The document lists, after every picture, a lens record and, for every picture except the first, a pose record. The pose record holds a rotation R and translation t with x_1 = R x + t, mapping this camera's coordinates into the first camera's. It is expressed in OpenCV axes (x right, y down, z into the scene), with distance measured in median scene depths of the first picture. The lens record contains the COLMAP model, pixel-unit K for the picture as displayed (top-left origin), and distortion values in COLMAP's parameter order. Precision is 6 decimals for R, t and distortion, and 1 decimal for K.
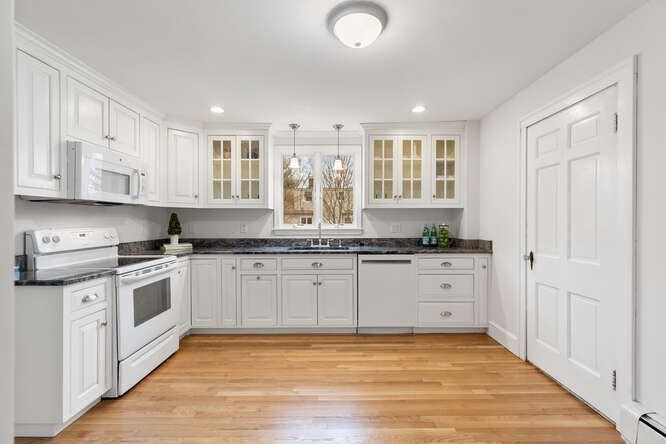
lens RADIAL K [[296.8, 0, 335.3], [0, 296.8, 221.6], [0, 0, 1]] dist [0.009619, -0.000683]
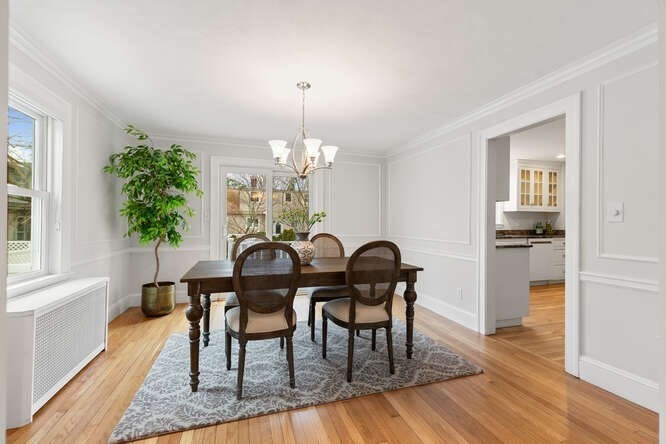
lens RADIAL K [[296.8, 0, 335.2], [0, 296.8, 223.3], [0, 0, 1]] dist [0.009619, -0.000683]
pose [[0.948595, 0.005227, 0.316449, -1.440961], [-0.004742, 0.999986, -0.002303, 0.032603], [-0.316457, 0.000684, 0.948607, -0.243398]]
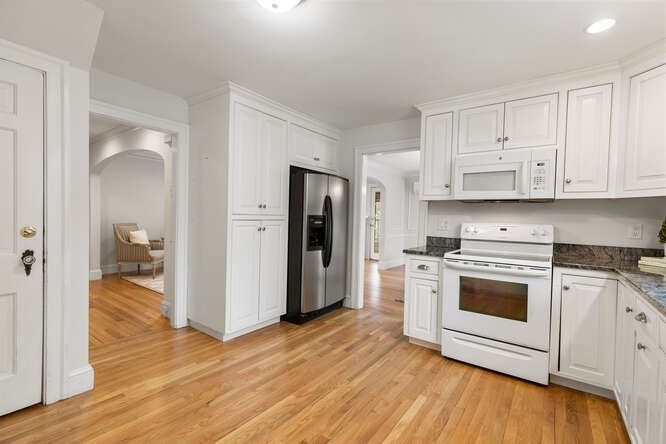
lens RADIAL K [[296.8, 0, 339.3], [0, 296.8, 221.9], [0, 0, 1]] dist [0.009619, -0.000683]
pose [[-0.575522, -0.003229, -0.817780, 0.347249], [-0.027451, 0.999505, 0.015372, 0.011711], [0.817325, 0.031296, -0.575326, 0.857566]]
